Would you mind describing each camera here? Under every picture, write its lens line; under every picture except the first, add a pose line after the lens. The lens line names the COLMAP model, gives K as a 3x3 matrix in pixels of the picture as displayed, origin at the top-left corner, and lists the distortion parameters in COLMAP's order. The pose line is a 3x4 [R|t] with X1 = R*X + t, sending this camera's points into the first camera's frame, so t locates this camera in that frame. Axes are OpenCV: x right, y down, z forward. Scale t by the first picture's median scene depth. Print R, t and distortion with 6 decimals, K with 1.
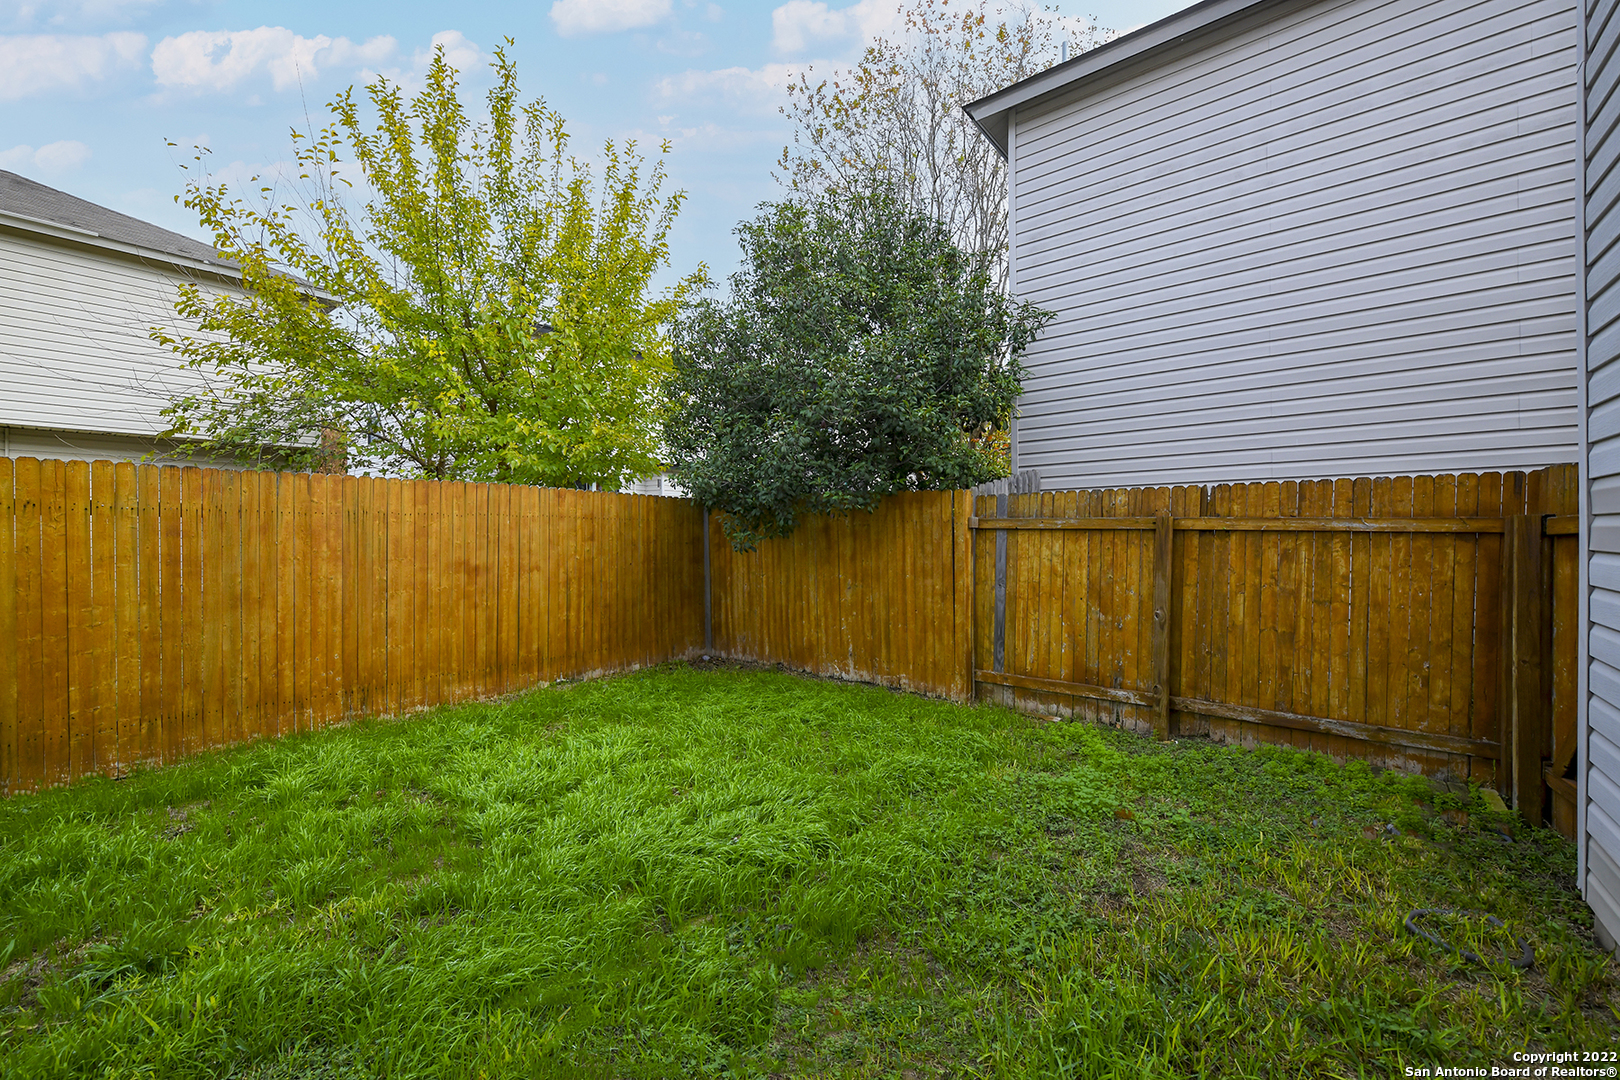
lens RADIAL K [[640.4, 0, 816.9], [0, 640.4, 541.5], [0, 0, 1]] dist [0.002687, -0.000222]
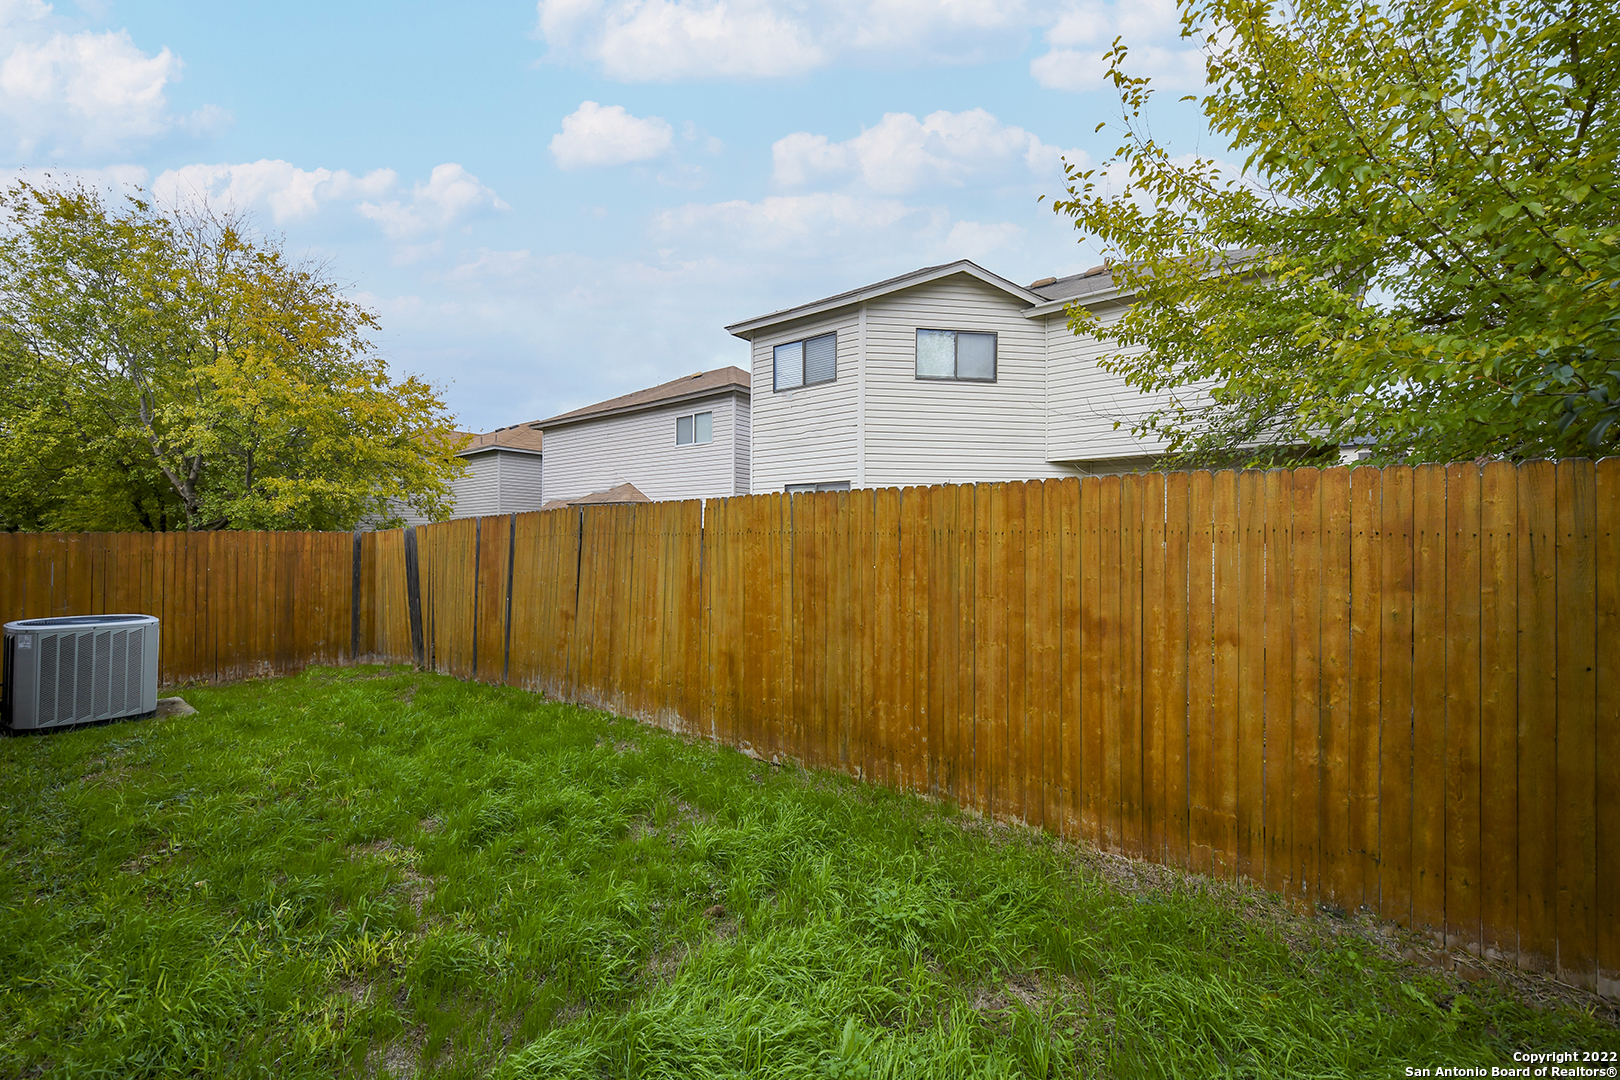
lens RADIAL K [[640.4, 0, 810.2], [0, 640.4, 538.0], [0, 0, 1]] dist [0.002687, -0.000222]
pose [[0.013920, 0.001335, -0.999902, 0.050288], [-0.020383, 0.999792, 0.001051, -0.032633], [0.999695, 0.020366, 0.013945, 0.759853]]
